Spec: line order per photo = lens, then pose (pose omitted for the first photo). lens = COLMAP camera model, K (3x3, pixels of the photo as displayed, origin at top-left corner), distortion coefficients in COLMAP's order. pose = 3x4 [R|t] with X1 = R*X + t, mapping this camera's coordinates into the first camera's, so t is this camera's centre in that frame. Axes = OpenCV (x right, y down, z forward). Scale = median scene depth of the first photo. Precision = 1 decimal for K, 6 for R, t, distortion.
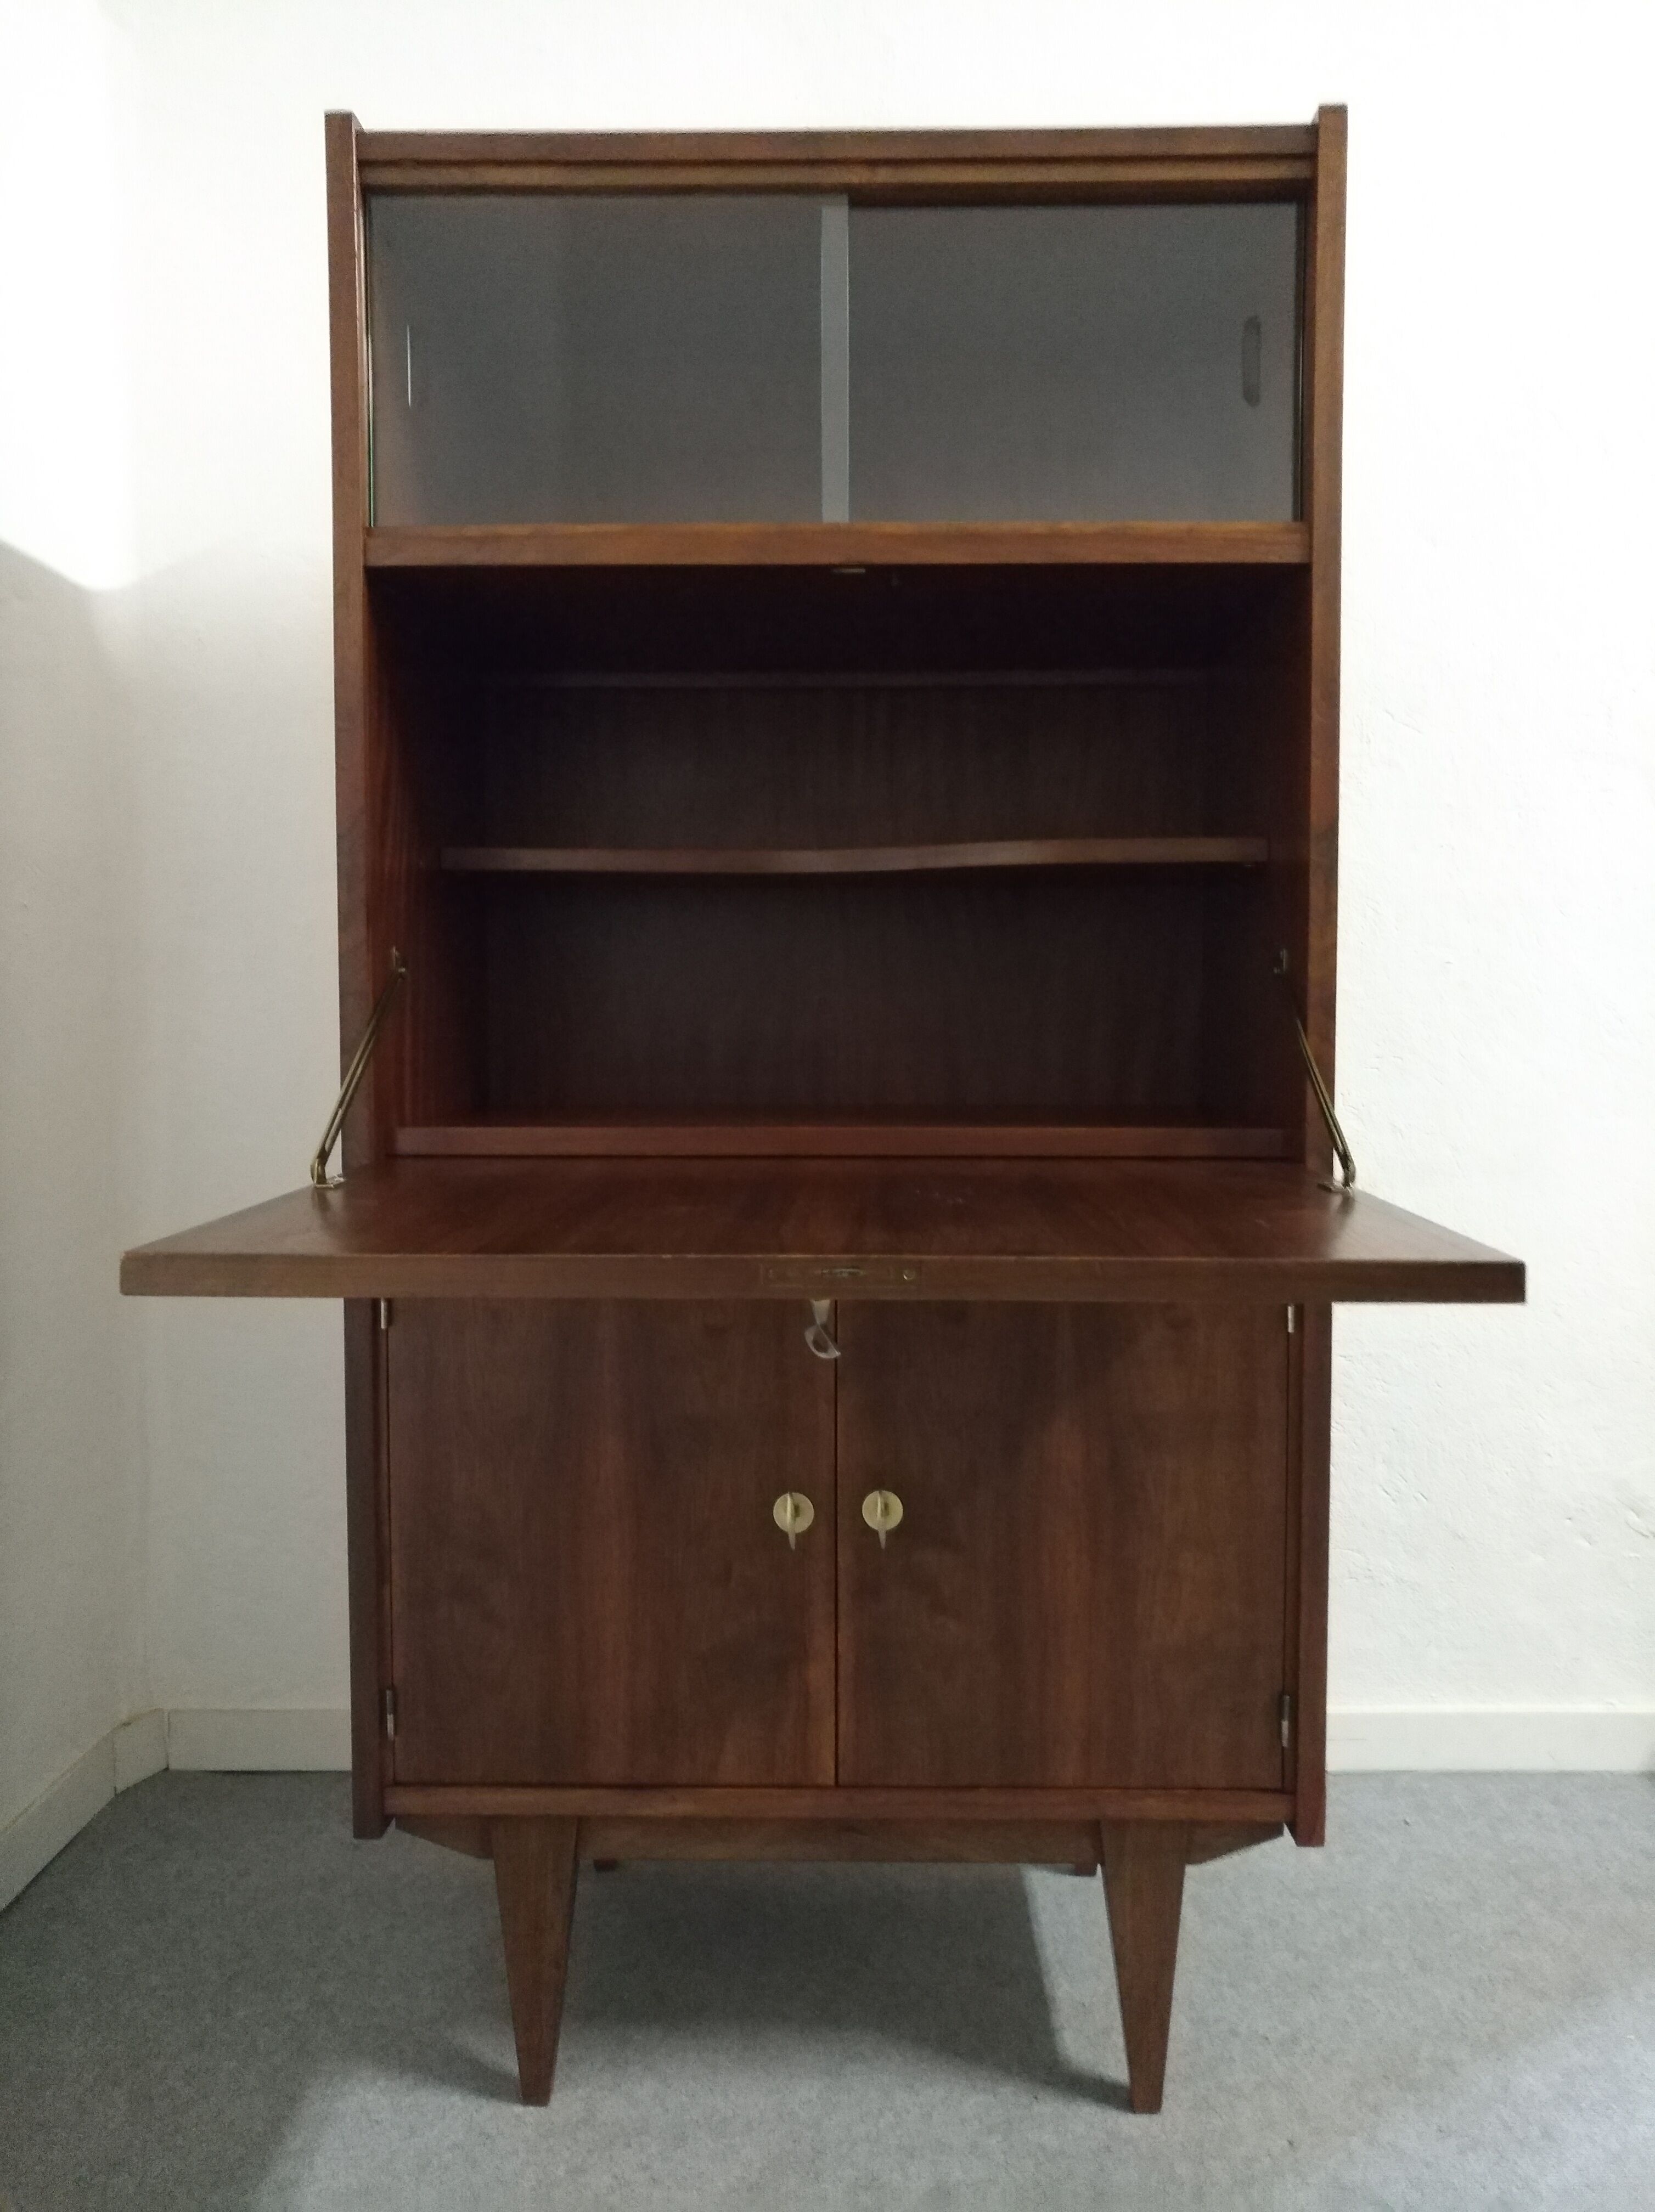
lens RADIAL K [[1736.3, 0, 897.7], [0, 1736.3, 1097.0], [0, 0, 1]] dist [0.006280, 0.005694]
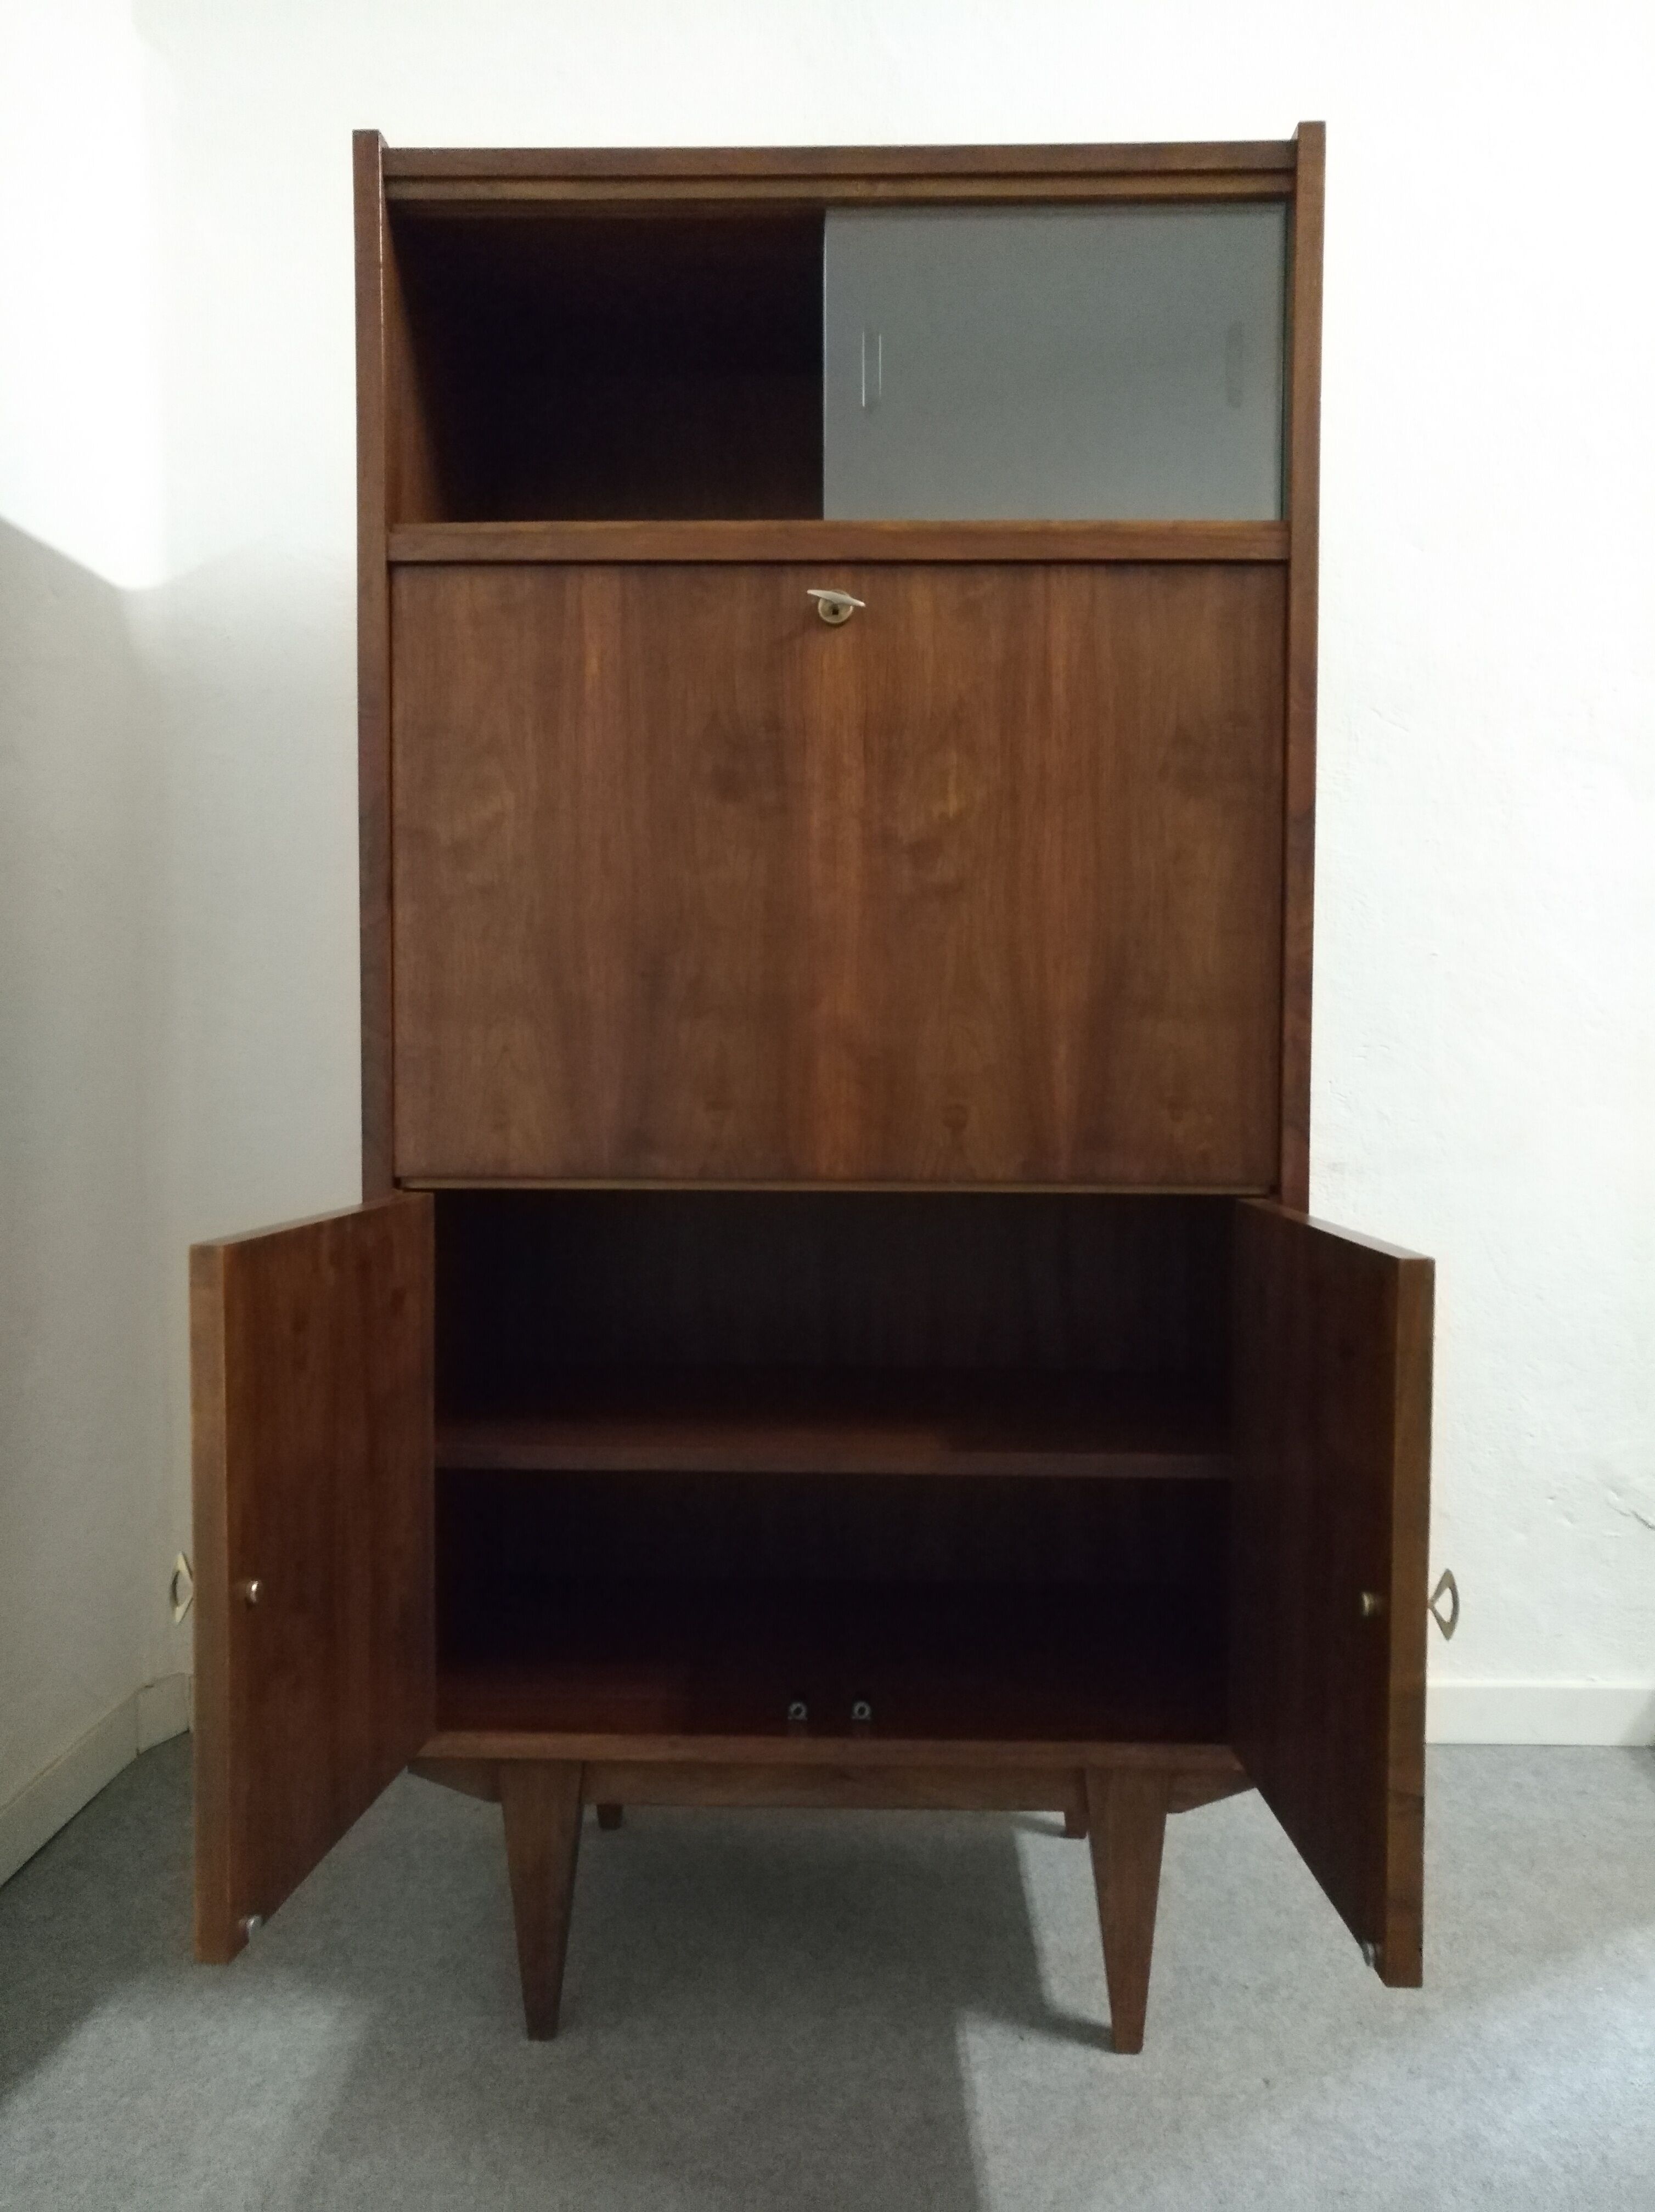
lens RADIAL K [[1803.0, 0, 915.8], [0, 1803.0, 1142.6], [0, 0, 1]] dist [0.007660, 0.006543]
pose [[0.999935, 0.005385, -0.010049, 0.024649], [-0.005454, 0.999962, -0.006826, 0.049720], [0.010012, 0.006881, 0.999926, -0.081856]]
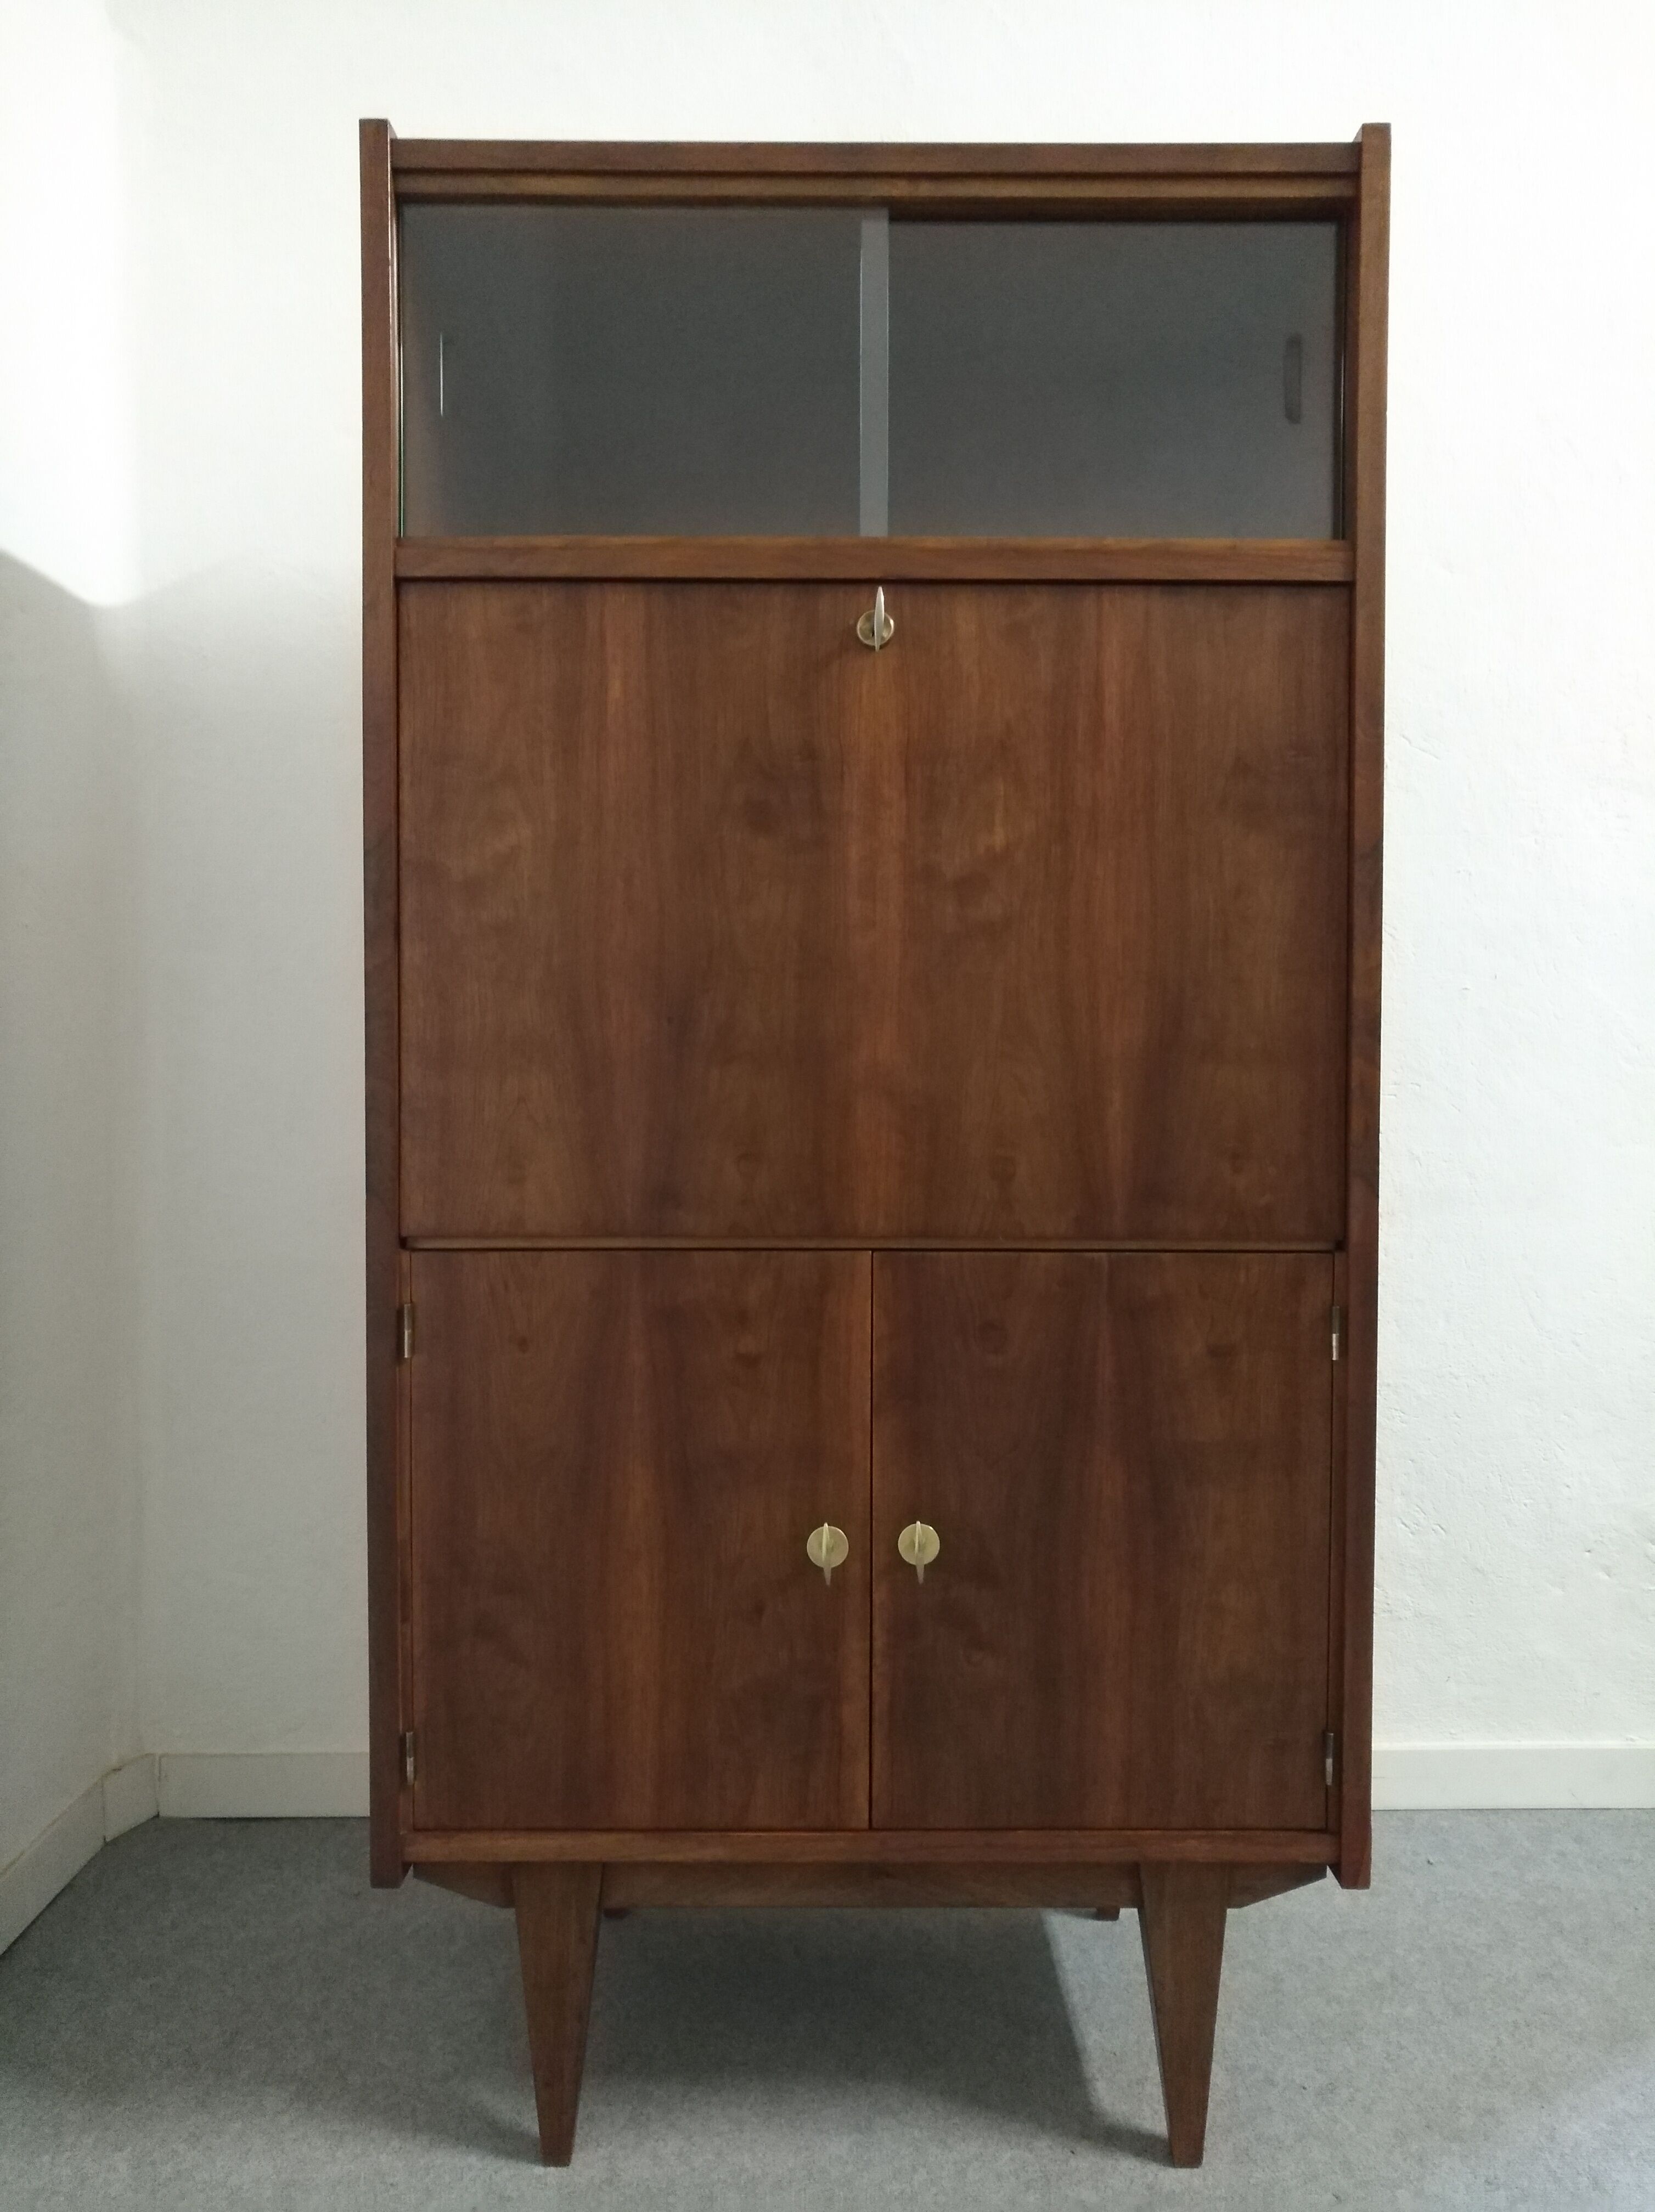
lens RADIAL K [[1708.8, 0, 827.5], [0, 1708.8, 1106.0], [0, 0, 1]] dist [0.002992, 0.010308]
pose [[0.999771, 0.001739, 0.021327, -0.079513], [-0.001283, 0.999771, -0.021373, 0.012653], [-0.021359, 0.021340, 0.999544, 0.036163]]
